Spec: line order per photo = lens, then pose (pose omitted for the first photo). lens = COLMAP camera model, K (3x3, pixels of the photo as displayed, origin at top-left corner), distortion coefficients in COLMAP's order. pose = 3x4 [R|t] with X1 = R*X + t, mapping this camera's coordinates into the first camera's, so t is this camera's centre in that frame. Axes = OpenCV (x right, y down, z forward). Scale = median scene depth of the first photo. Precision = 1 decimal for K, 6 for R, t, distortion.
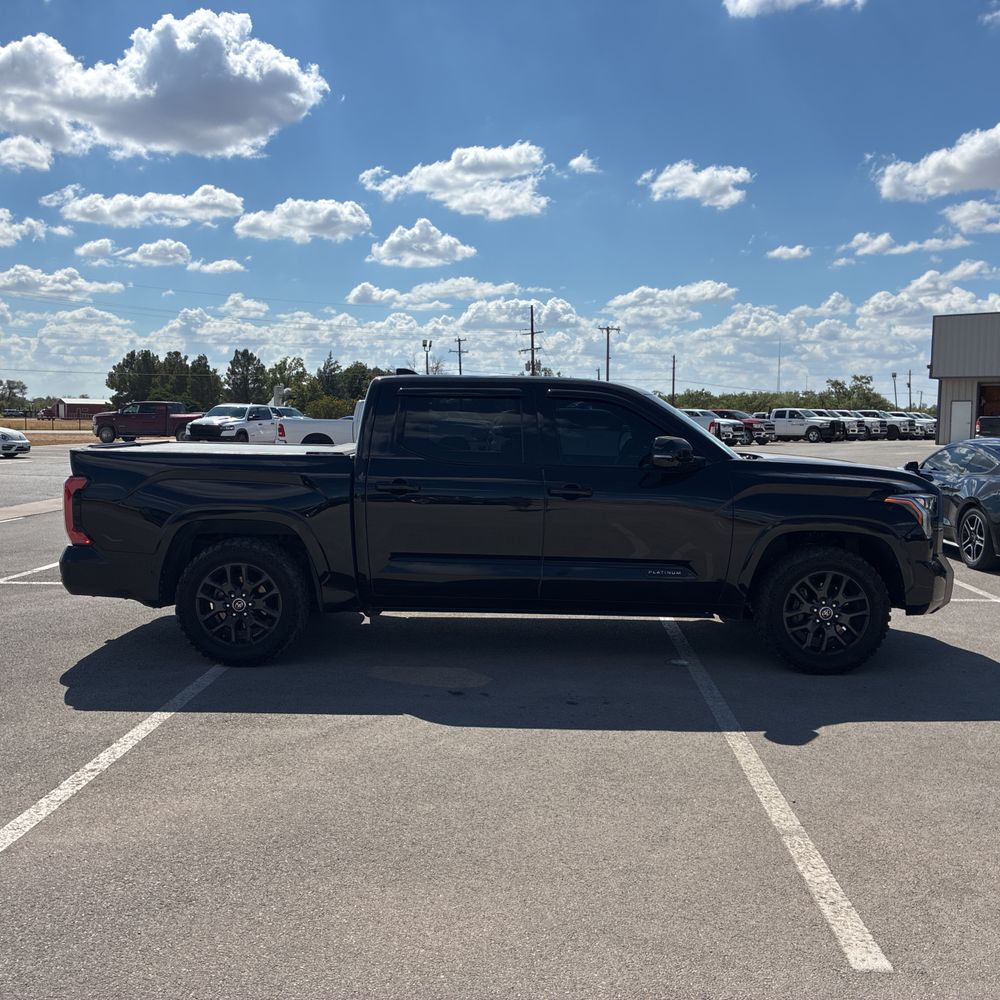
lens RADIAL K [[1020.6, 0, 483.1], [0, 1020.6, 502.8], [0, 0, 1]] dist [0.023118, 0.019413]
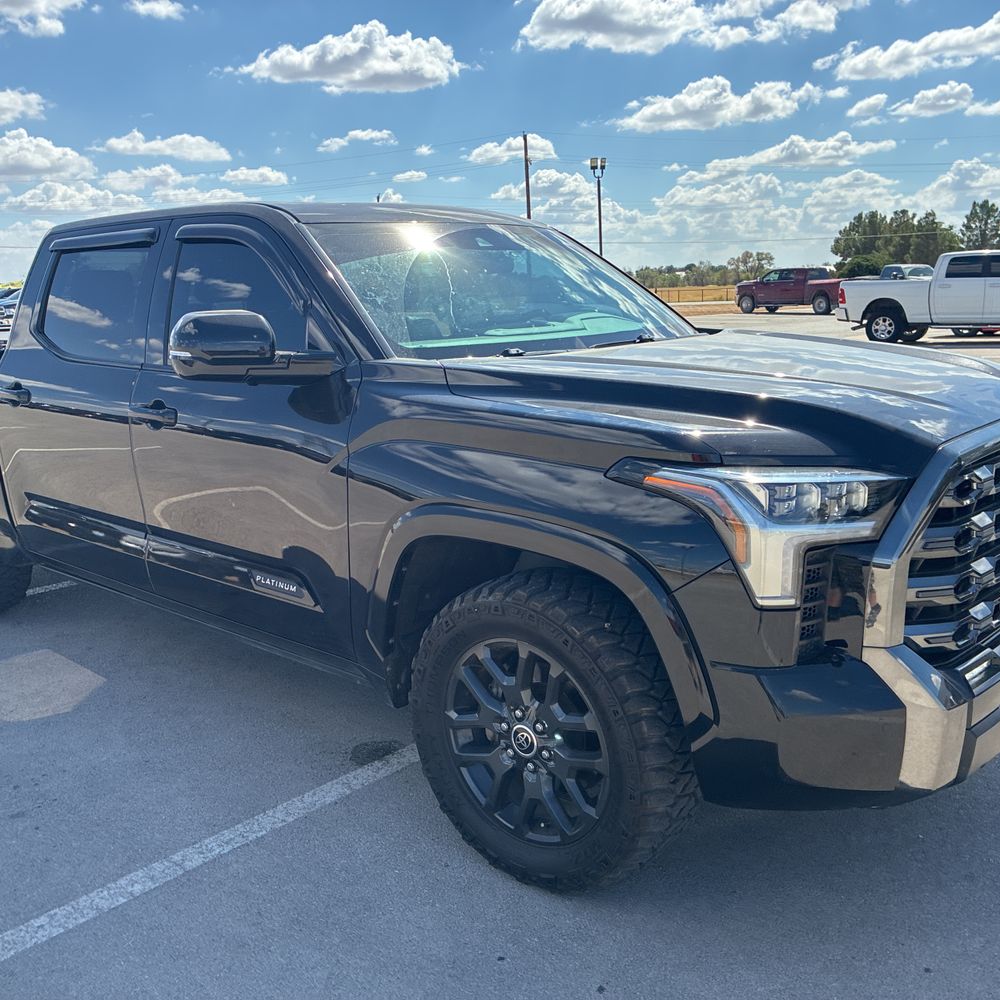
lens RADIAL K [[984.6, 0, 500.0], [0, 984.6, 527.4], [0, 0, 1]] dist [0.015116, 0.002028]
pose [[0.746192, 0.127565, -0.653395, 0.100439], [-0.023320, 0.985876, 0.165845, -0.007324], [0.665323, -0.108515, 0.738627, 0.123580]]
